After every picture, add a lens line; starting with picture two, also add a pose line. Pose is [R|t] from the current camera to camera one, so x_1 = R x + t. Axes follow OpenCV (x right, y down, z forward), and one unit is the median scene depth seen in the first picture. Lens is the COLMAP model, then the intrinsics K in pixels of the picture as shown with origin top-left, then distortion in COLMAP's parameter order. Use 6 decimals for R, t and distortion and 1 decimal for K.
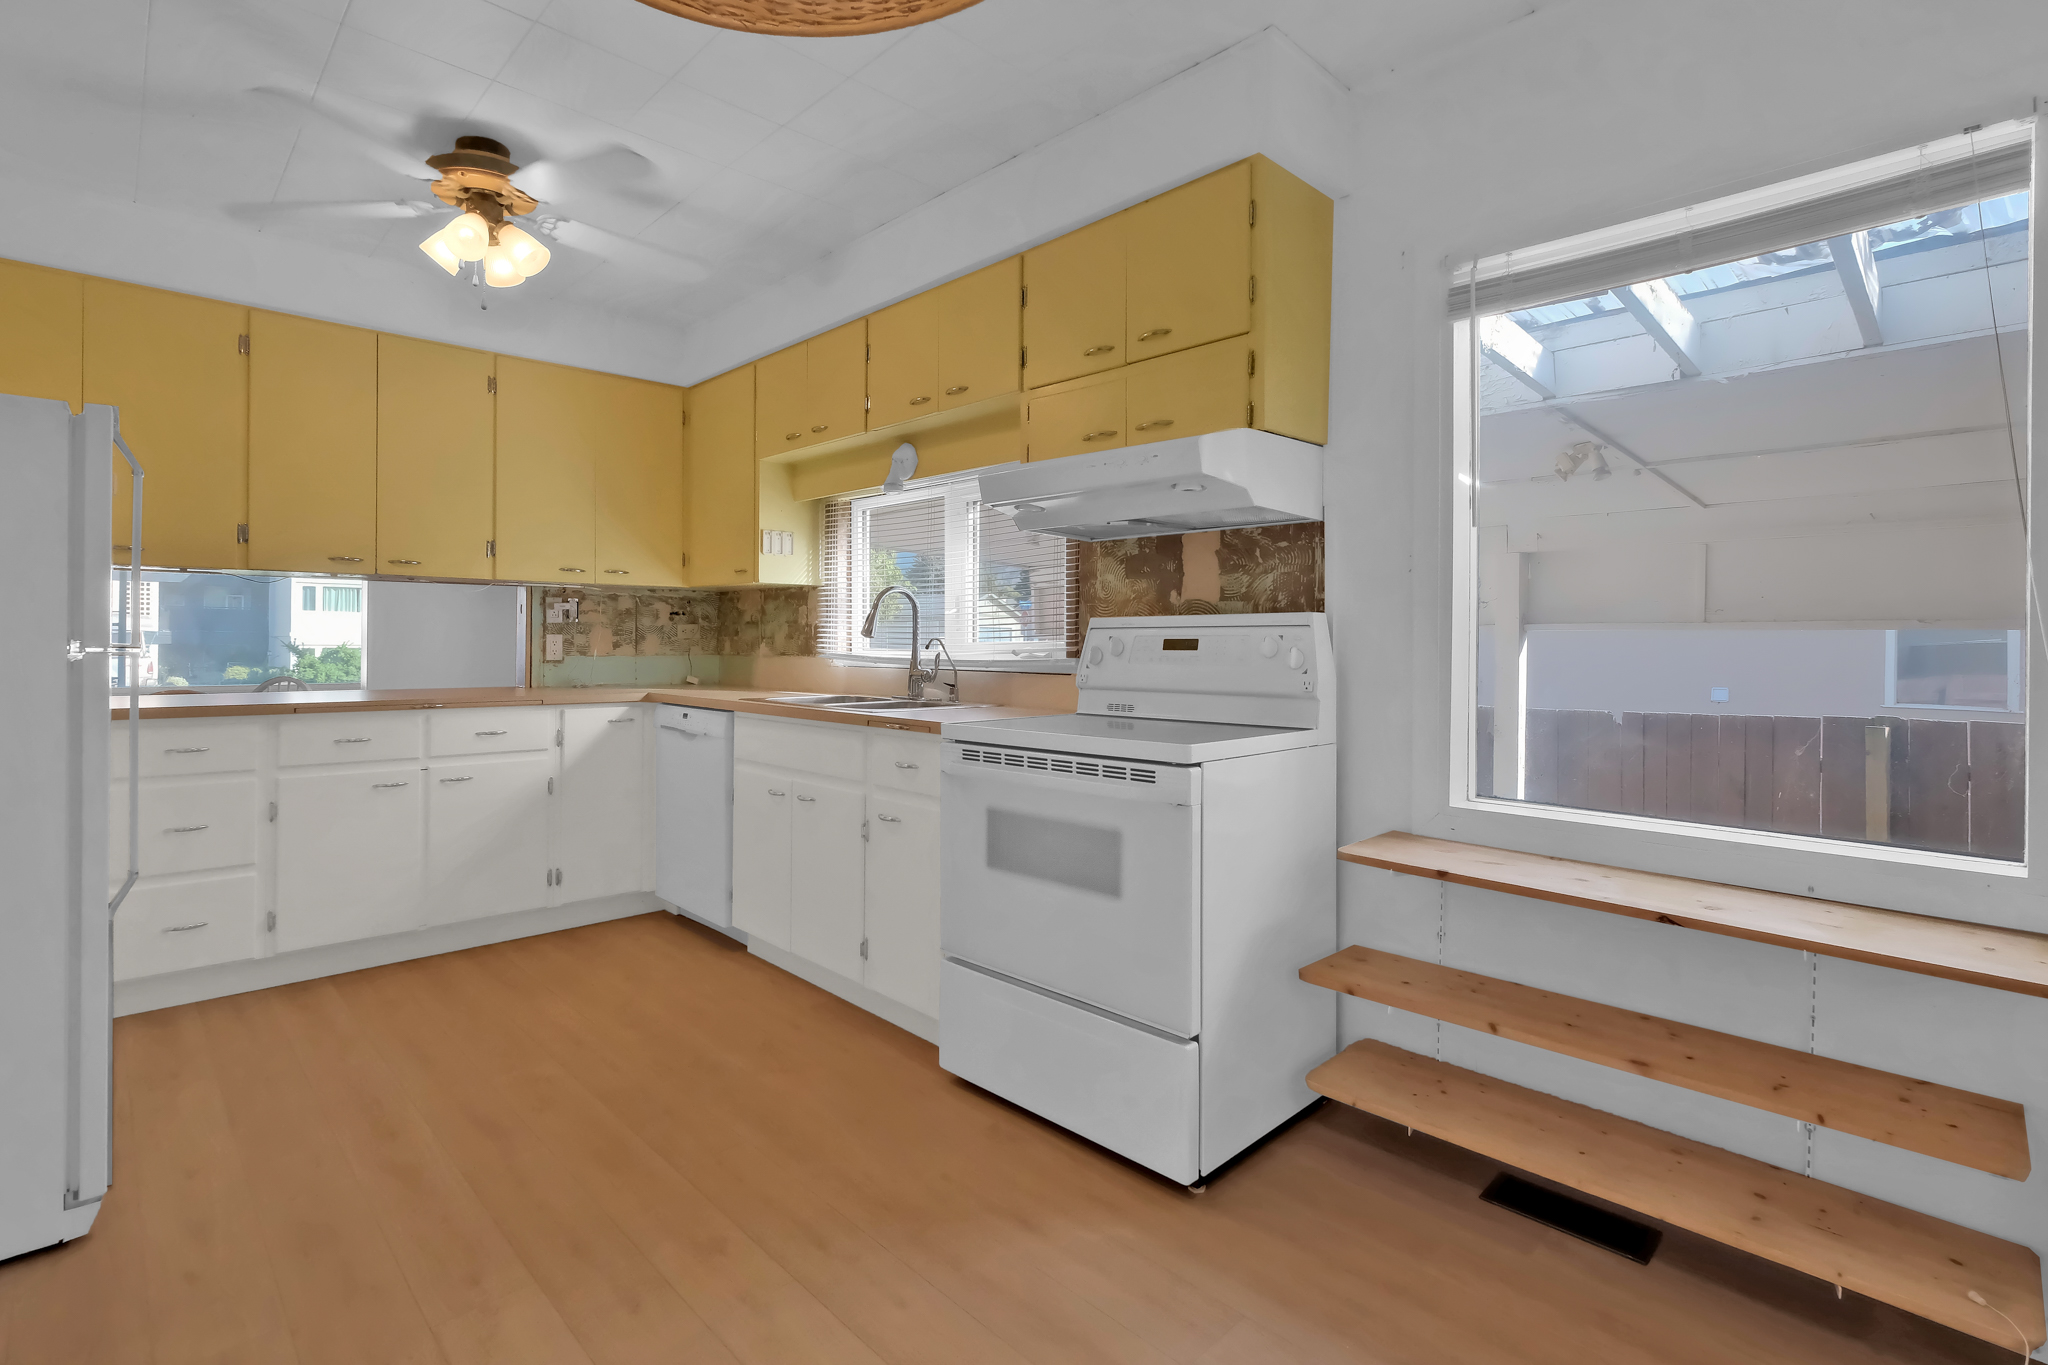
lens RADIAL K [[960.8, 0, 1015.1], [0, 960.8, 639.4], [0, 0, 1]] dist [-0.002087, -0.000930]
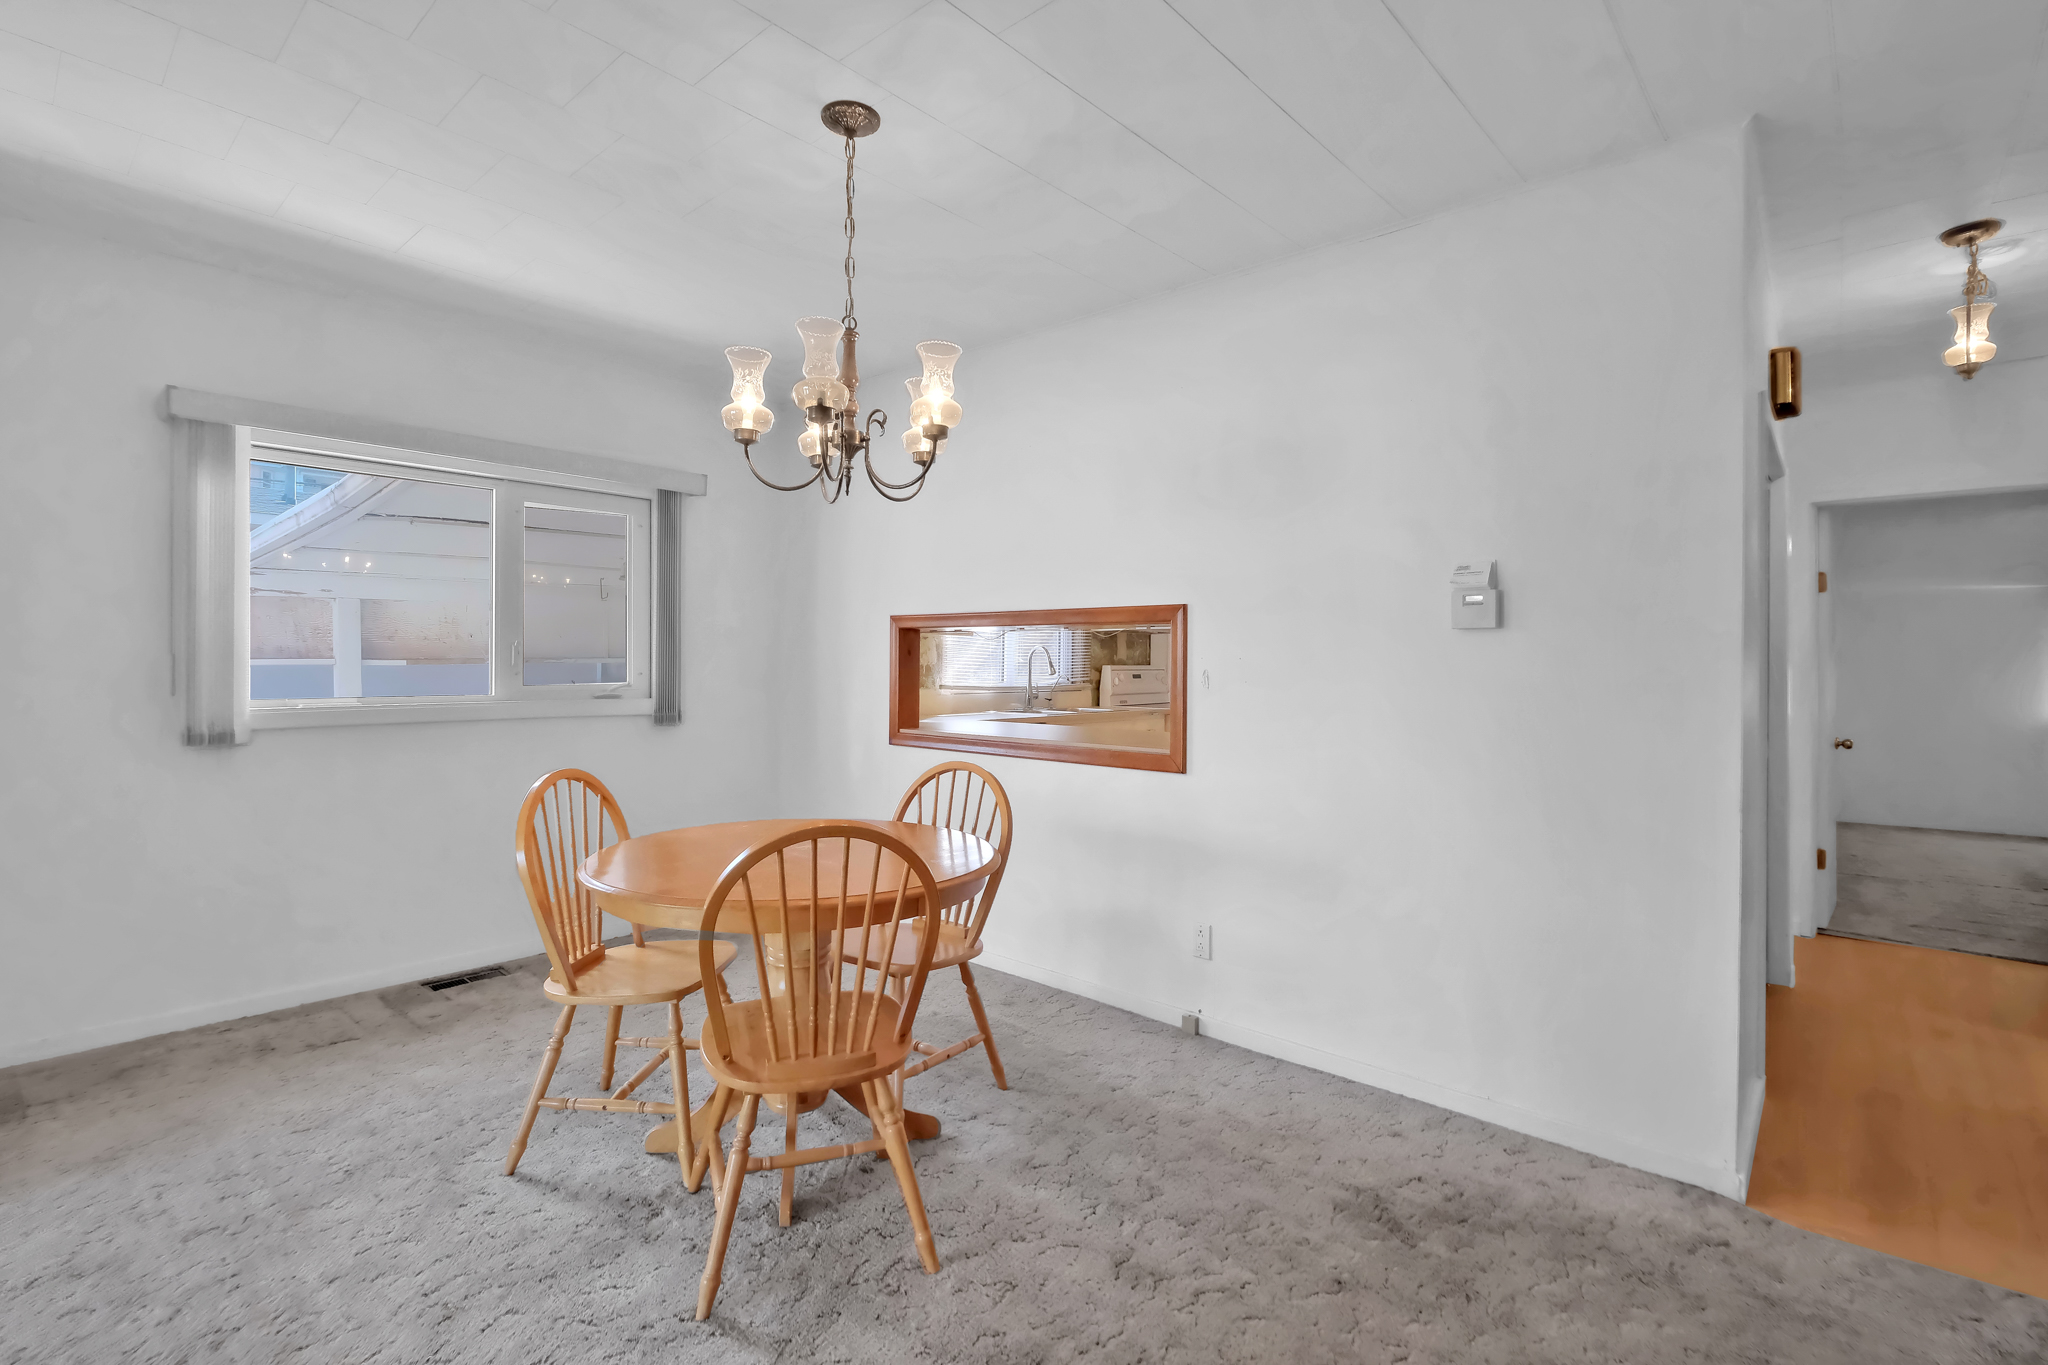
lens RADIAL K [[950.3, 0, 1011.6], [0, 950.3, 668.5], [0, 0, 1]] dist [-0.002291, -0.000478]
pose [[-0.069539, 0.000613, 0.997579, -1.937784], [-0.000800, 0.999999, -0.000670, -0.011300], [-0.997579, -0.000845, -0.069539, 1.202763]]
